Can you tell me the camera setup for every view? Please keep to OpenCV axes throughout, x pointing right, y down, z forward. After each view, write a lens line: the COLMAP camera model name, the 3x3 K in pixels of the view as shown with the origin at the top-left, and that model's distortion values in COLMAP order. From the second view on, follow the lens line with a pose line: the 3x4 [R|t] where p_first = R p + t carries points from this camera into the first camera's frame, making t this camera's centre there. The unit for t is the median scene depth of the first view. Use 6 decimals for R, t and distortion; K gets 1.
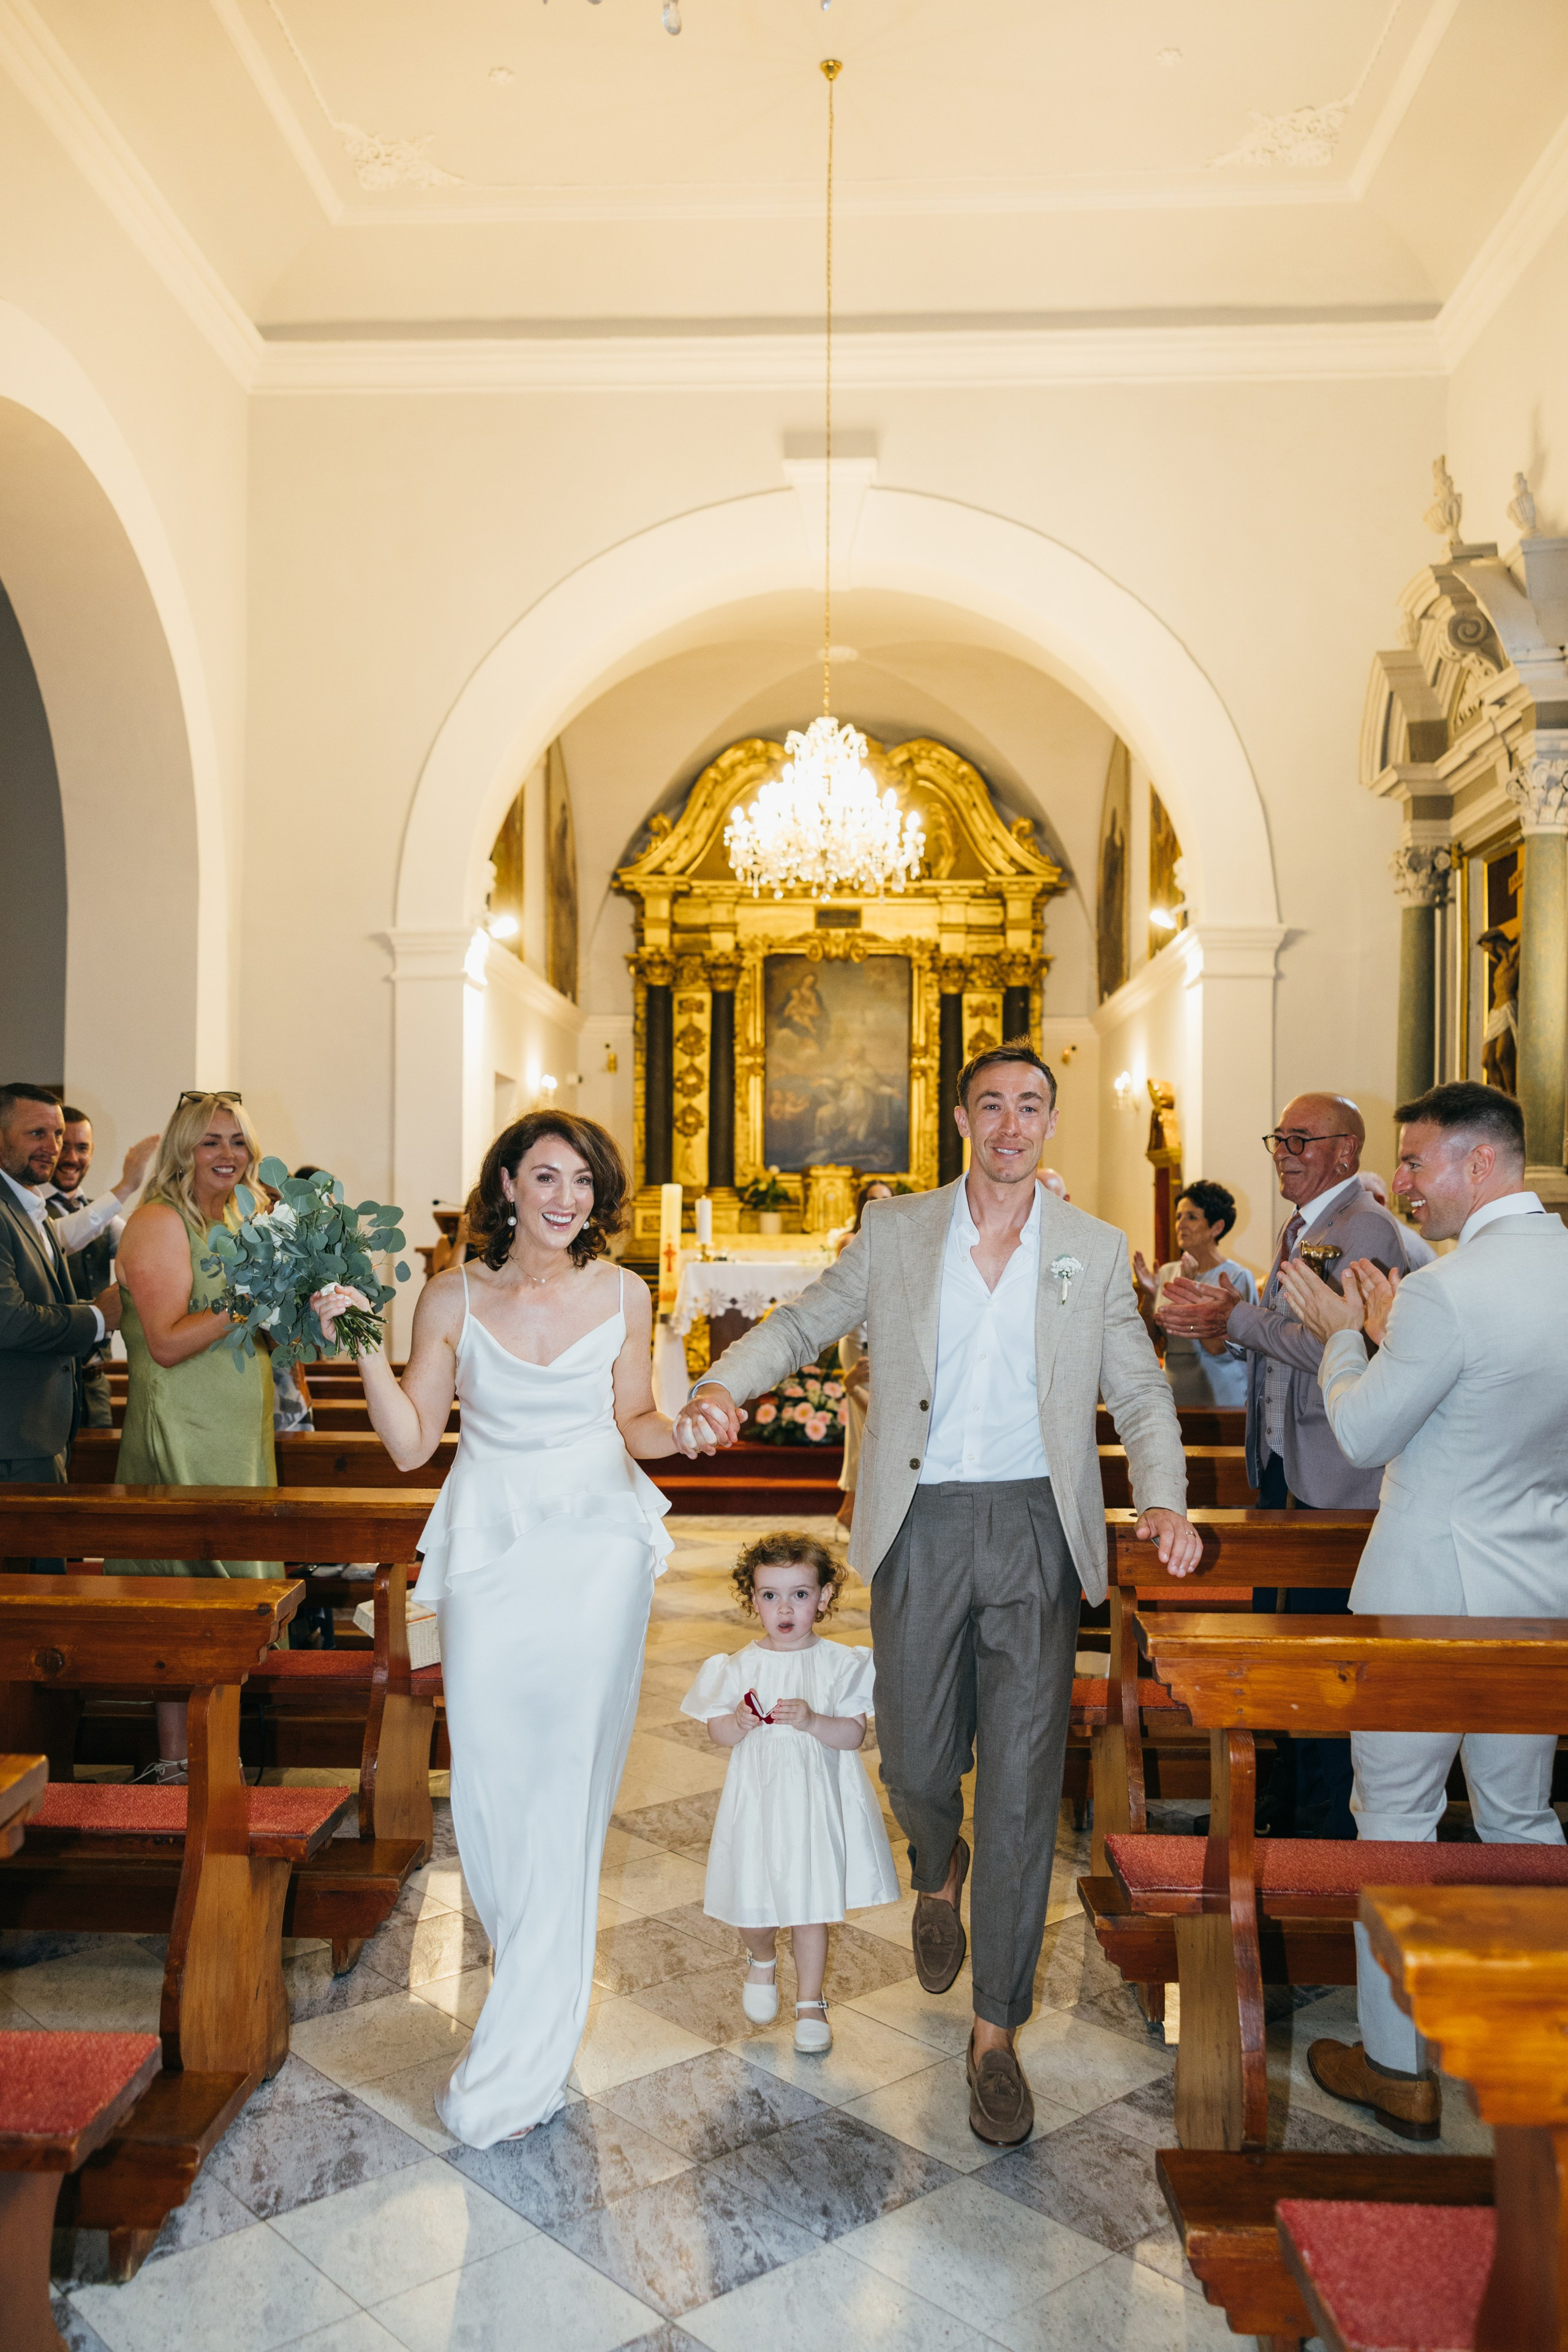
lens RADIAL K [[1862.9, 0, 787.4], [0, 1862.9, 1175.5], [0, 0, 1]] dist [0.005015, -0.000484]
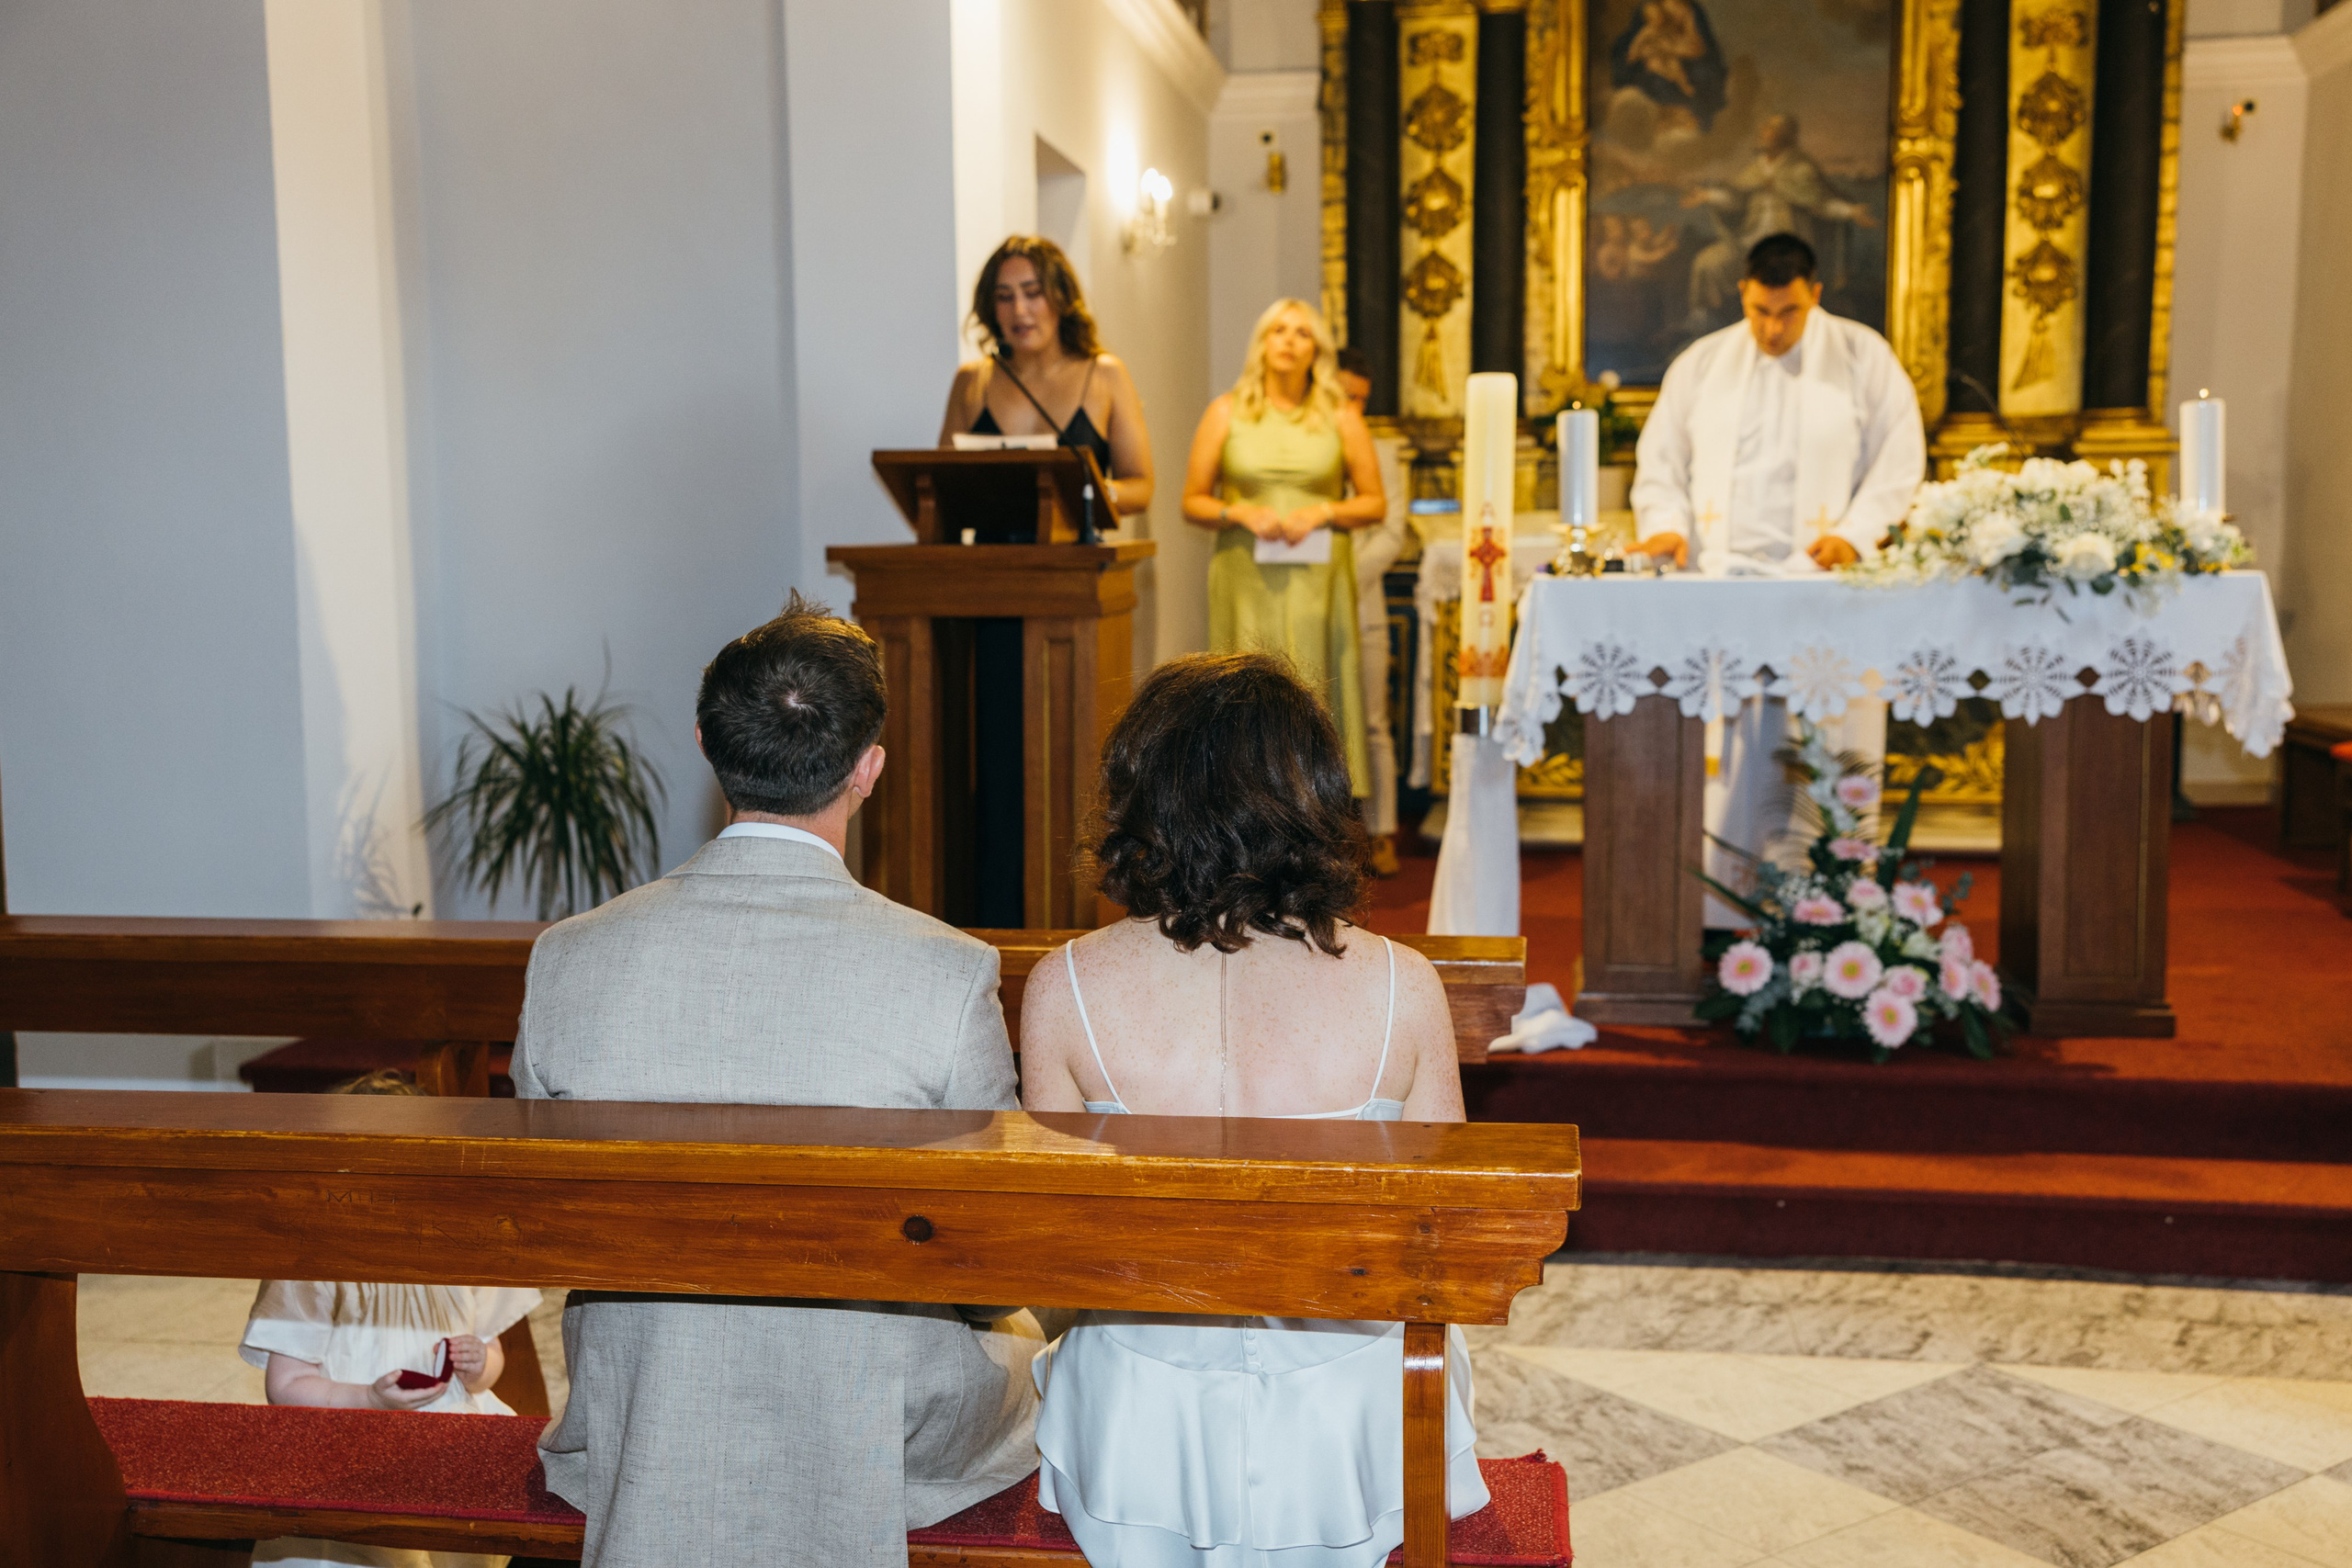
lens RADIAL K [[2376.0, 0, 1179.4], [0, 2376.0, 783.9], [0, 0, 1]] dist [0.004063, 0.000000]
pose [[0.993491, -0.004066, -0.113838, -0.048480], [0.019728, 0.990402, 0.136802, 0.014471], [0.112189, -0.138157, 0.984036, 0.349041]]
